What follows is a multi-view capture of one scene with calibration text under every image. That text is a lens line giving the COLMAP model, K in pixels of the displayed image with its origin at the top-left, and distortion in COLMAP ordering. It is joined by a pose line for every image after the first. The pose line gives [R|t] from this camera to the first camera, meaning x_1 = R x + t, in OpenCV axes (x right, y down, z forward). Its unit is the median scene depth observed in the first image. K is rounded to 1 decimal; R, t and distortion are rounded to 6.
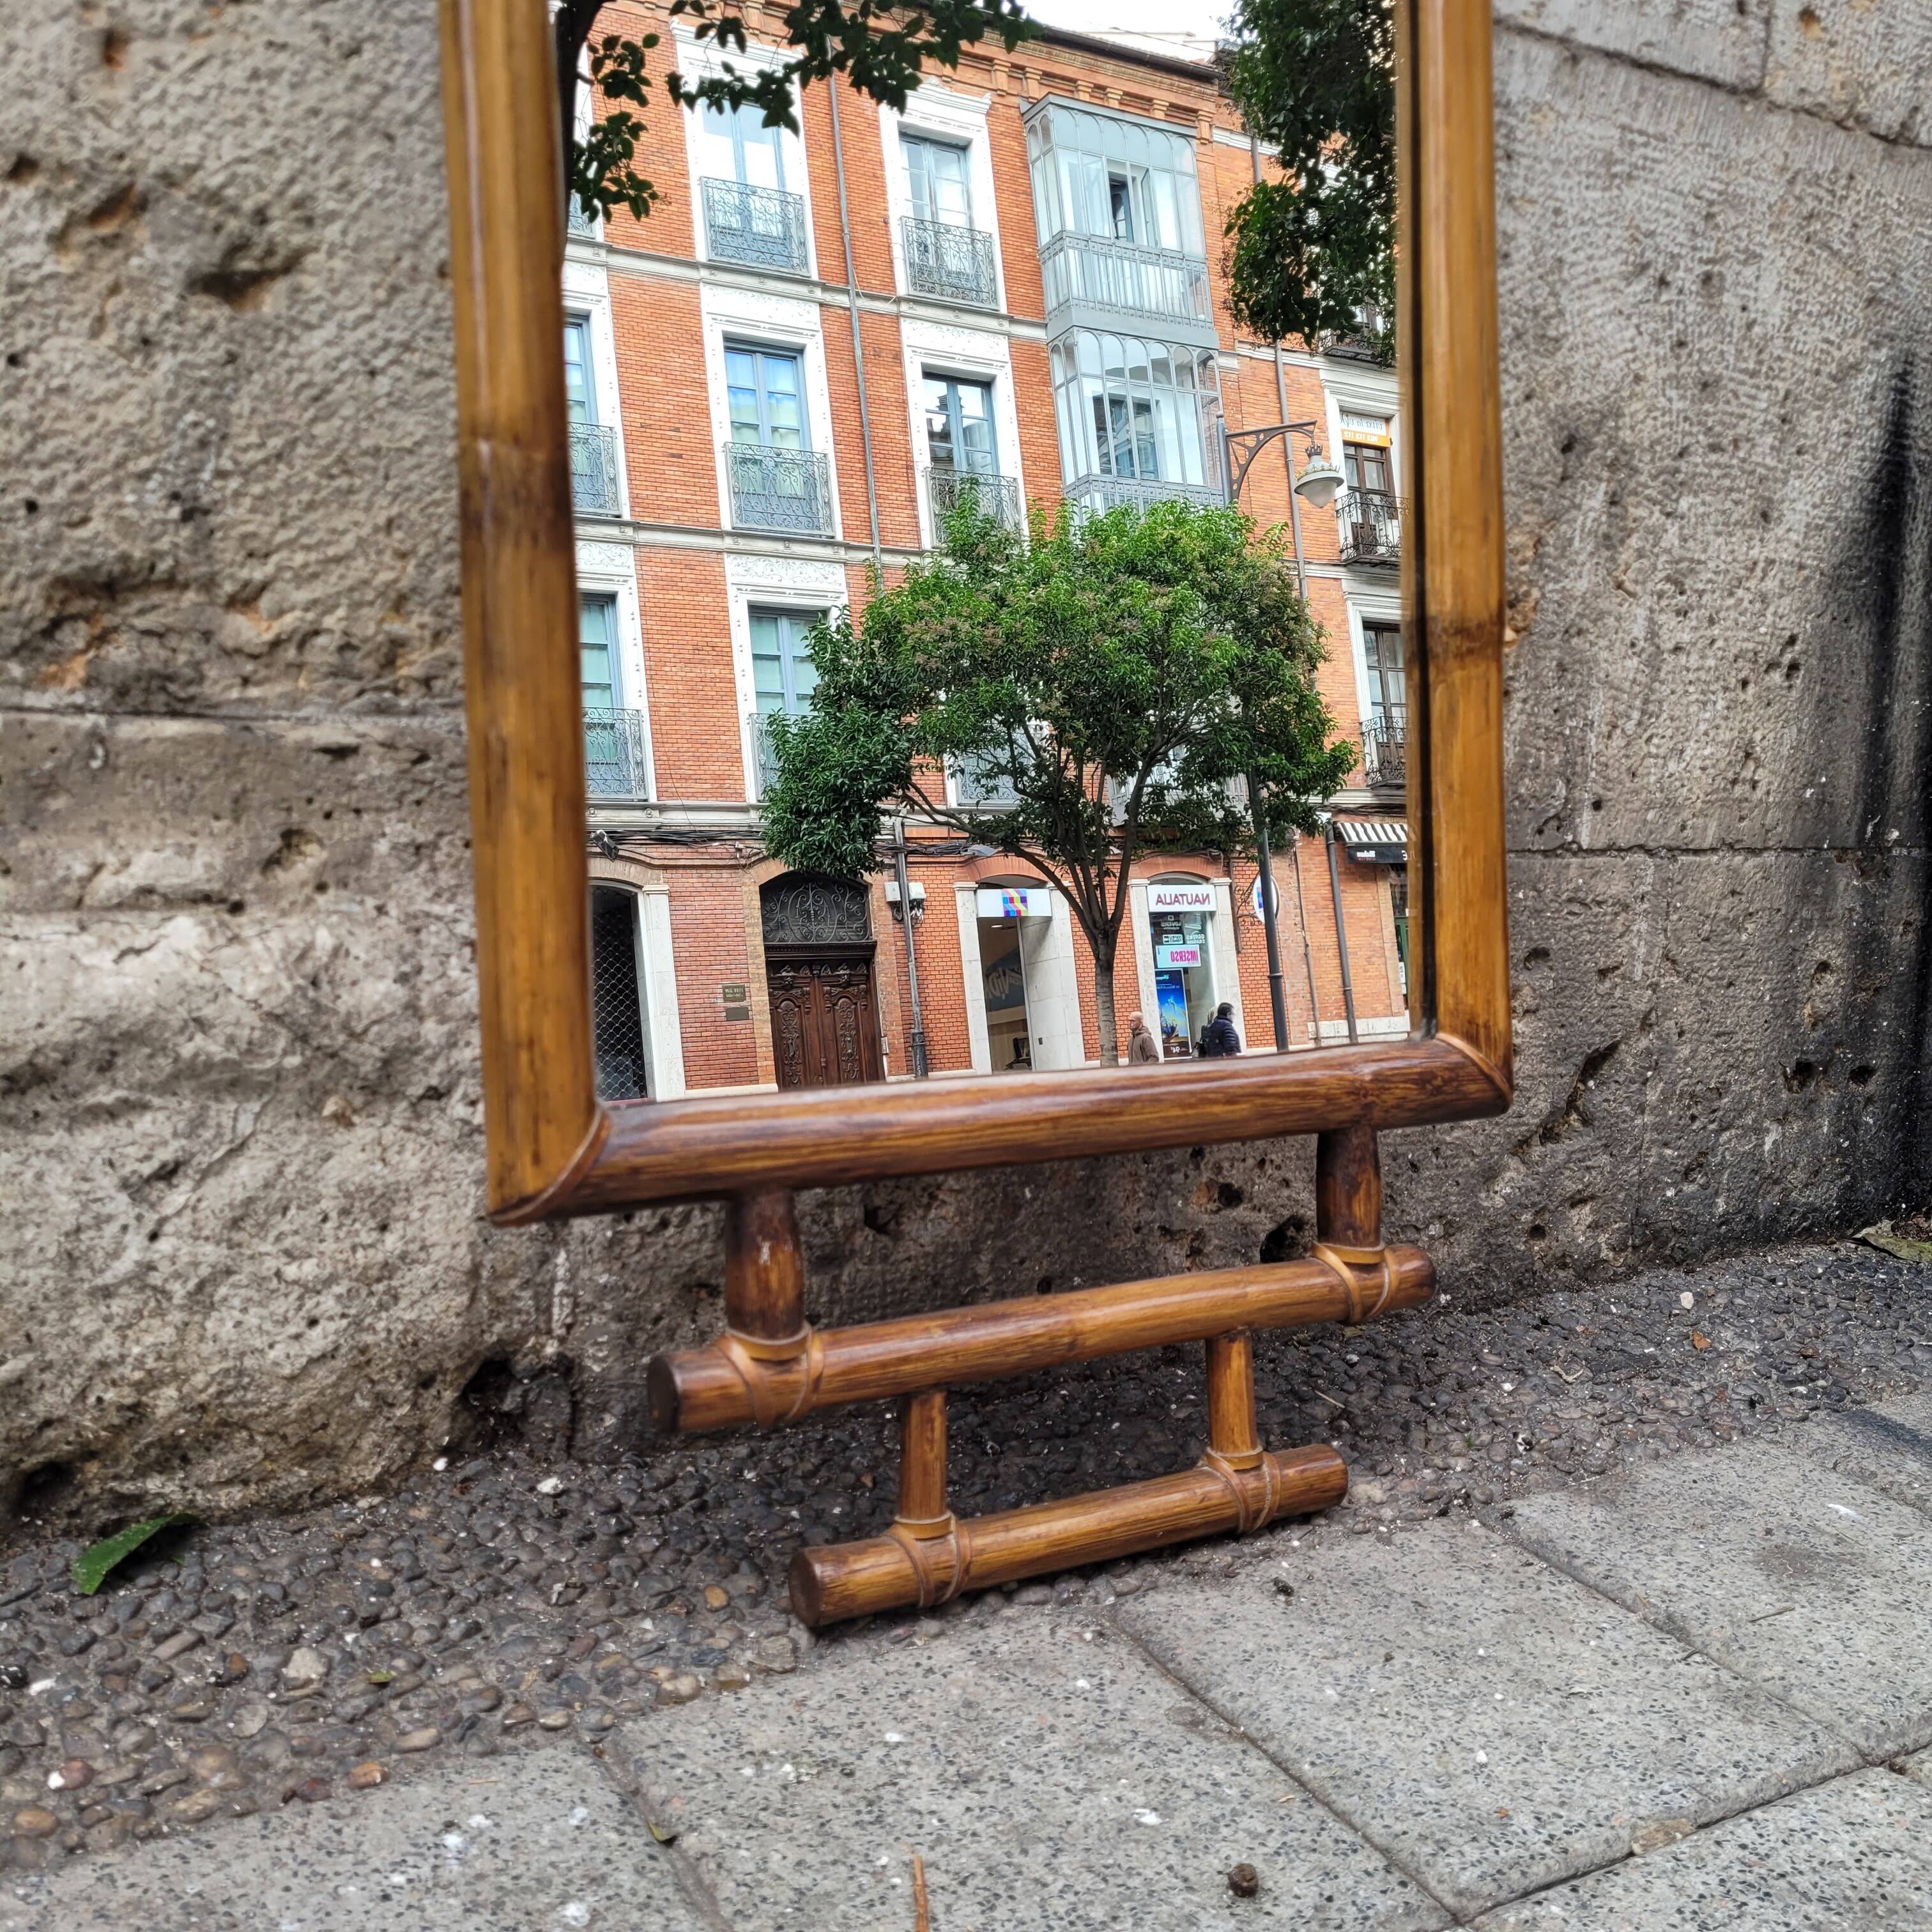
lens RADIAL K [[1935.3, 0, 994.3], [0, 1935.3, 980.6], [0, 0, 1]] dist [0.061849, -0.040829]
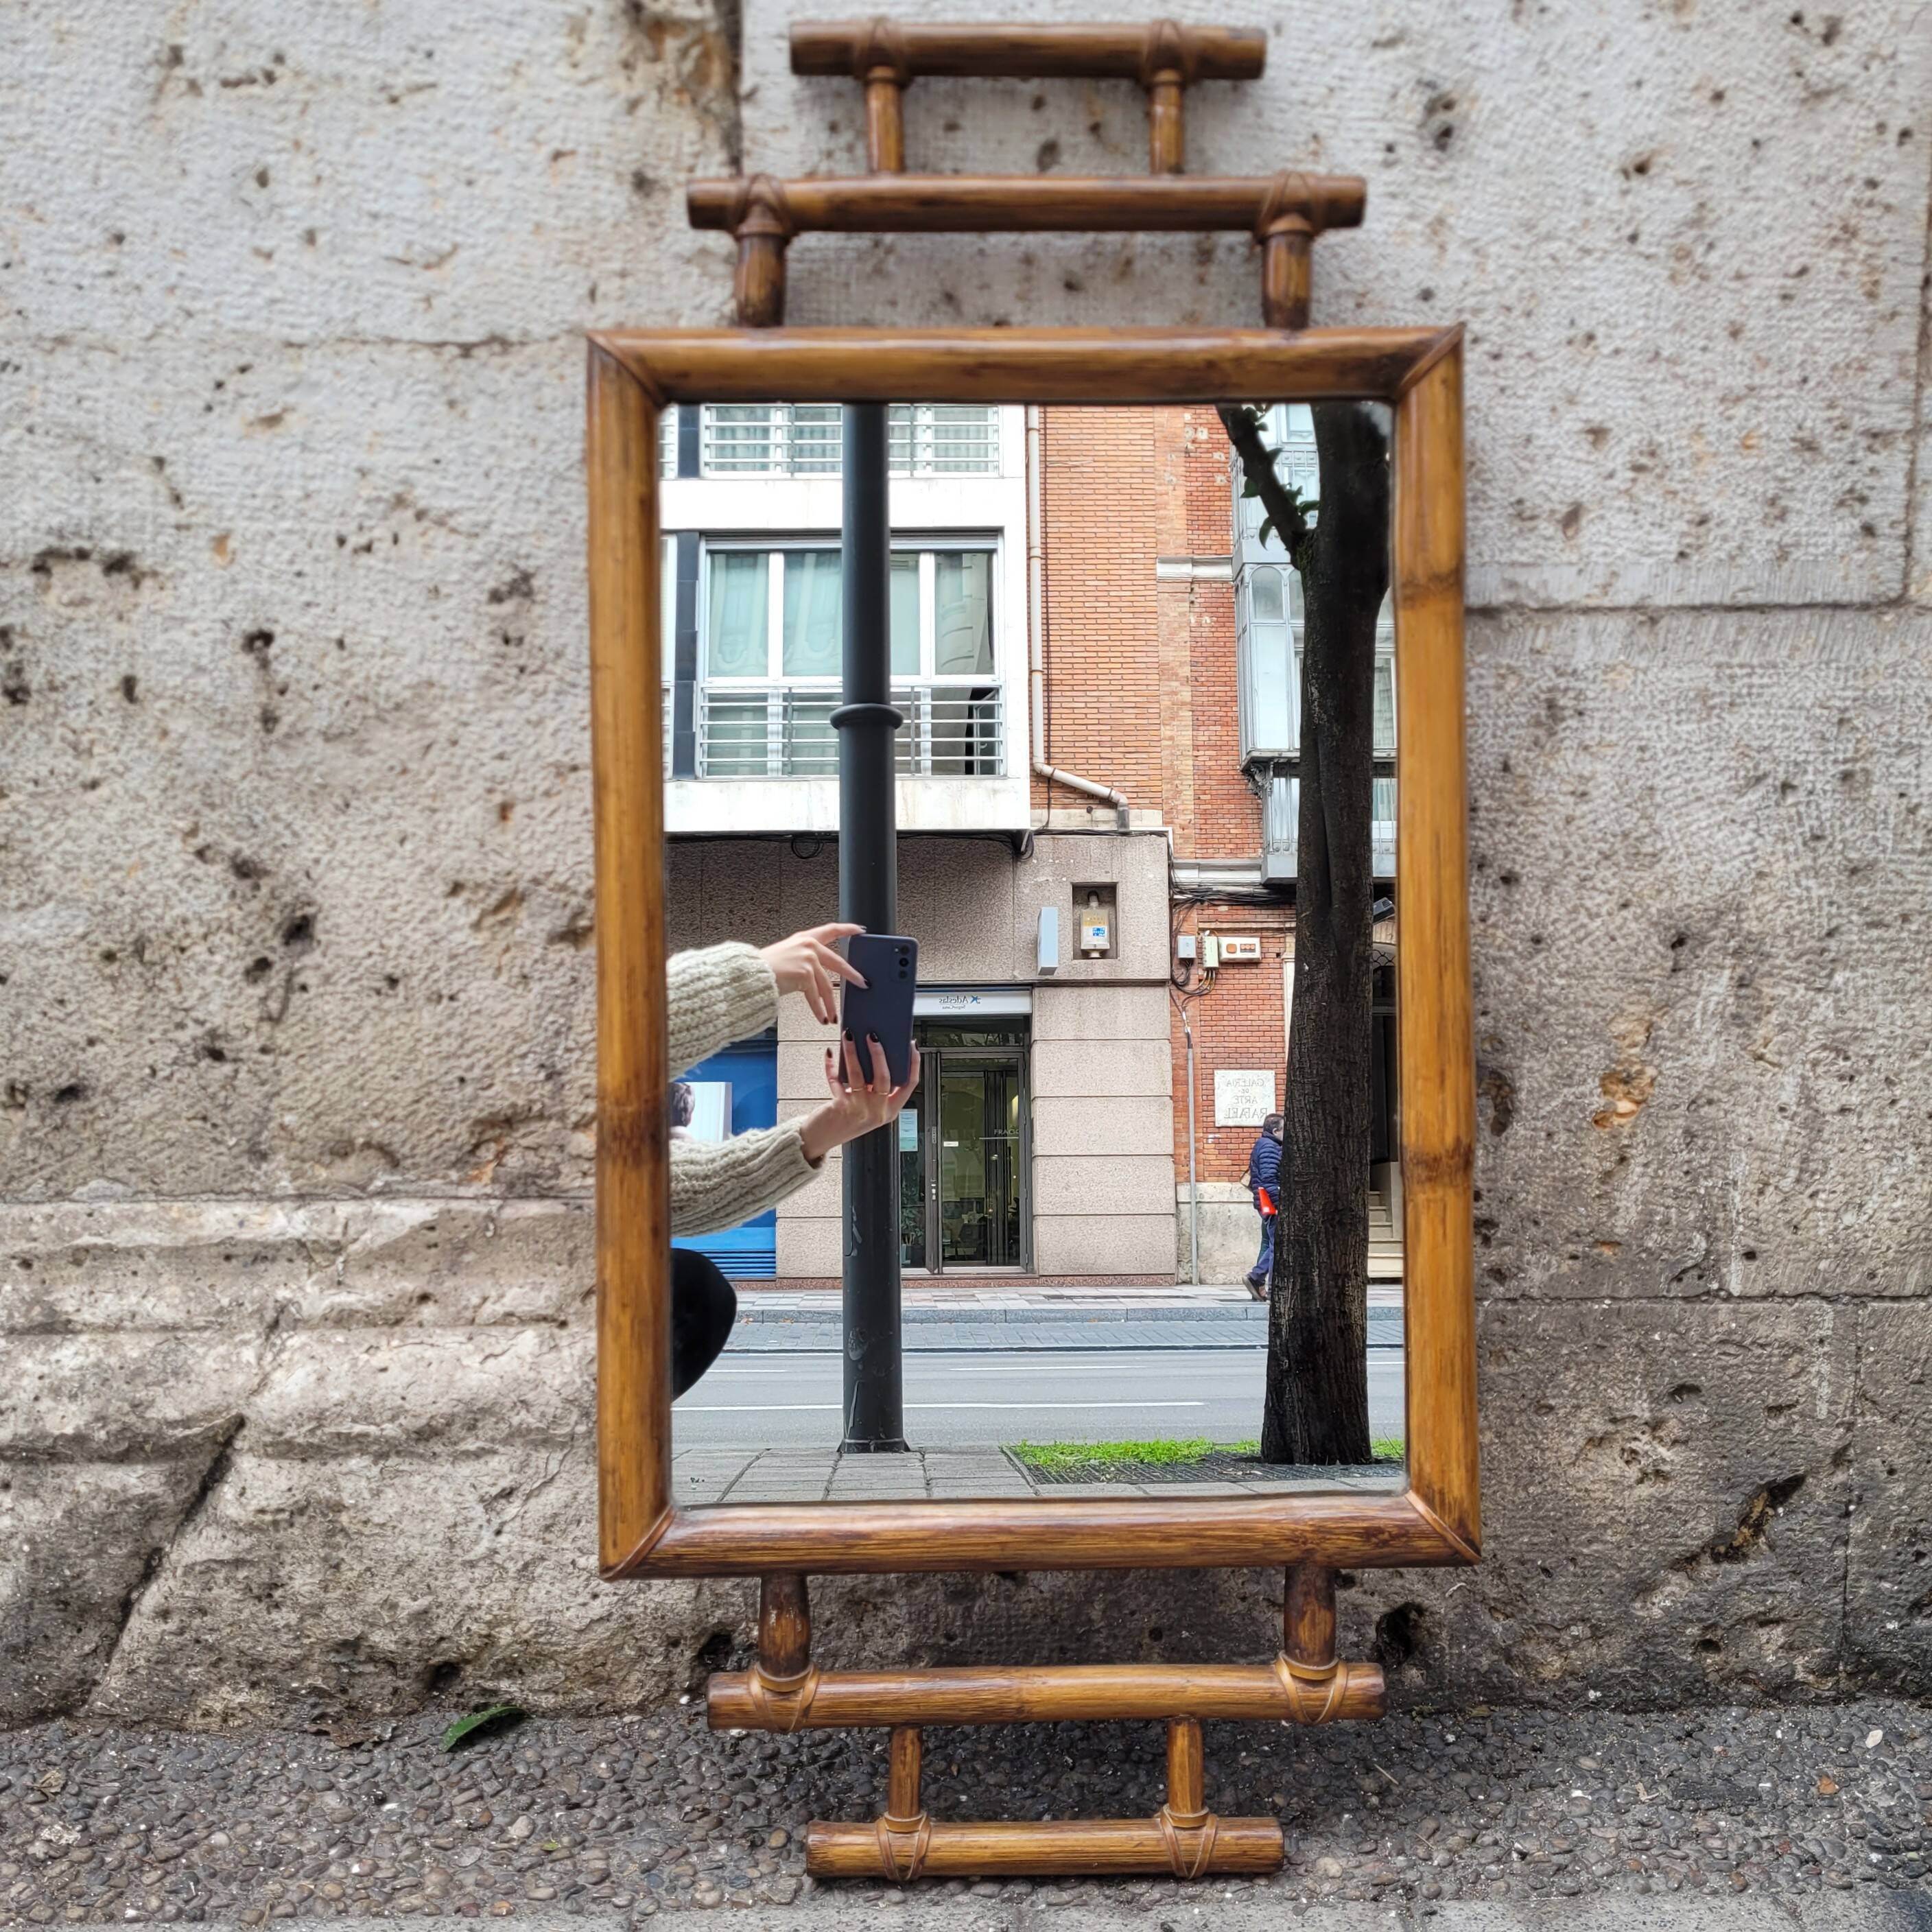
lens RADIAL K [[2080.3, 0, 983.4], [0, 2080.3, 971.0], [0, 0, 1]] dist [0.066582, -0.048629]
pose [[0.865472, 0.021121, -0.500511, 0.682528], [-0.033625, 0.999307, -0.015973, -0.280996], [0.499827, 0.030654, 0.865583, -0.277597]]
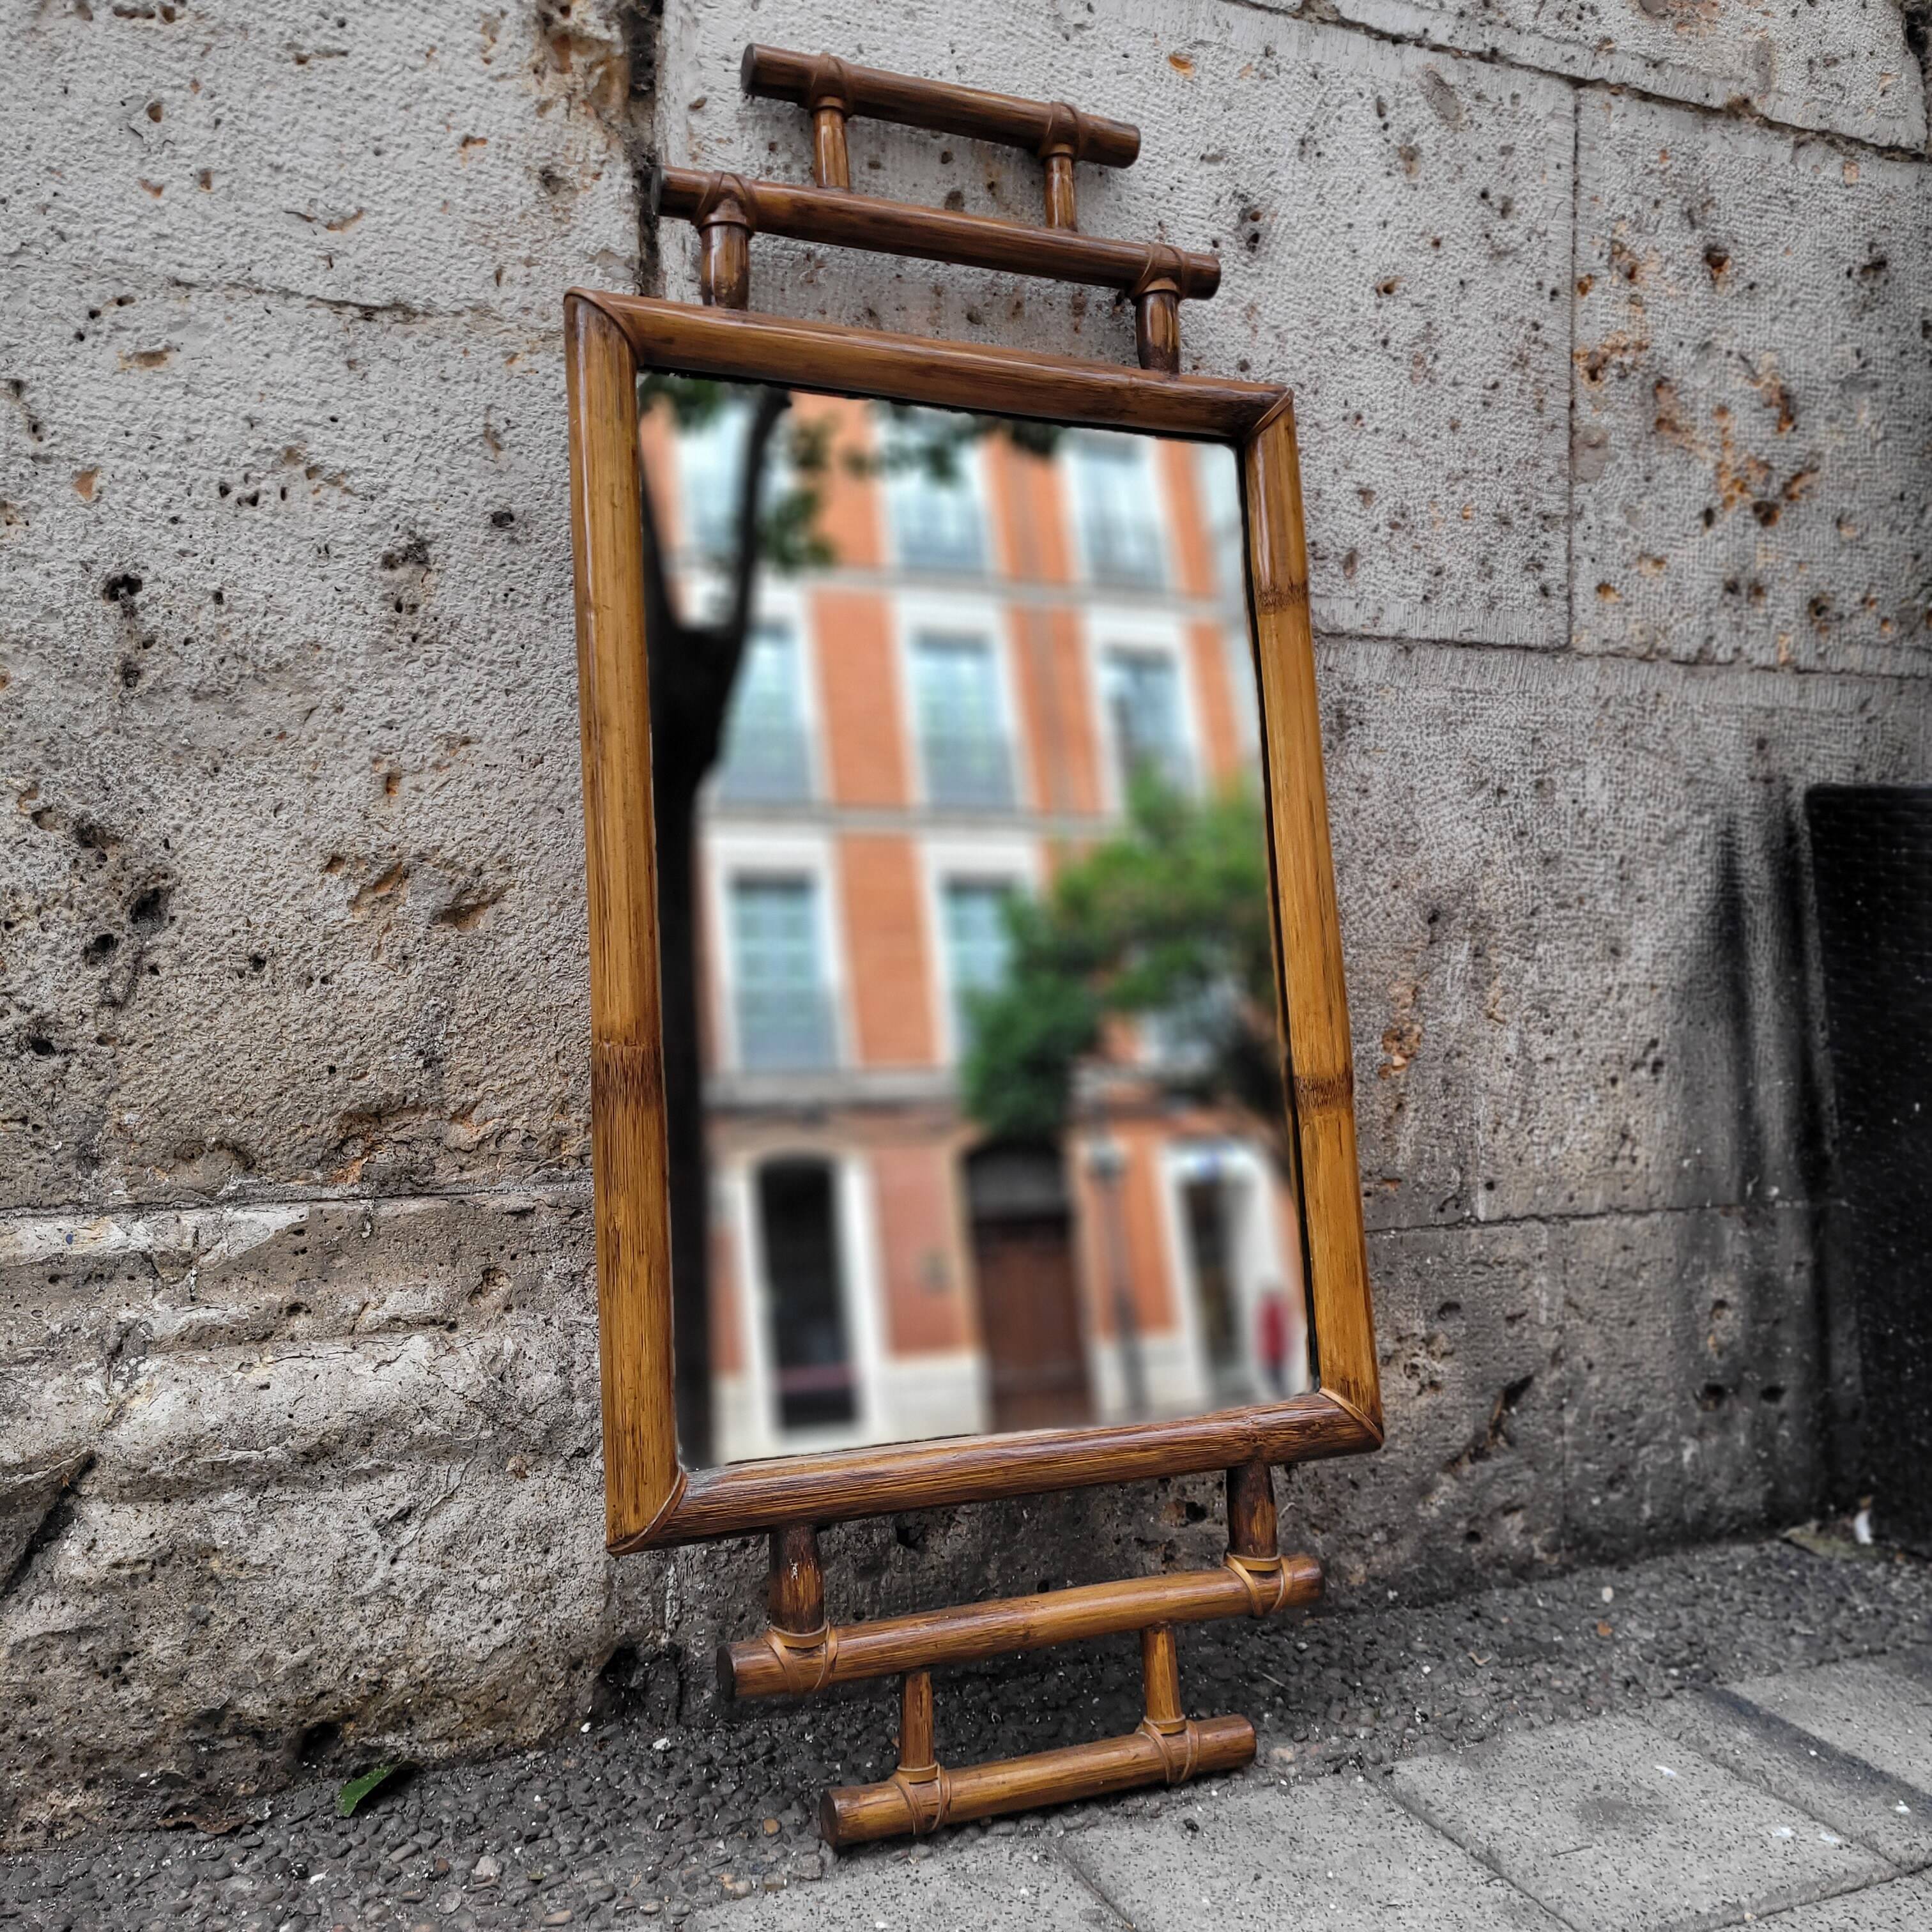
lens RADIAL K [[1955.6, 0, 970.3], [0, 1955.6, 930.6], [0, 0, 1]] dist [0.057756, -0.048141]
pose [[0.992464, -0.043957, -0.114378, 0.168135], [0.025632, 0.987265, -0.157004, -0.081654], [0.119823, 0.152889, 0.980952, -0.418899]]
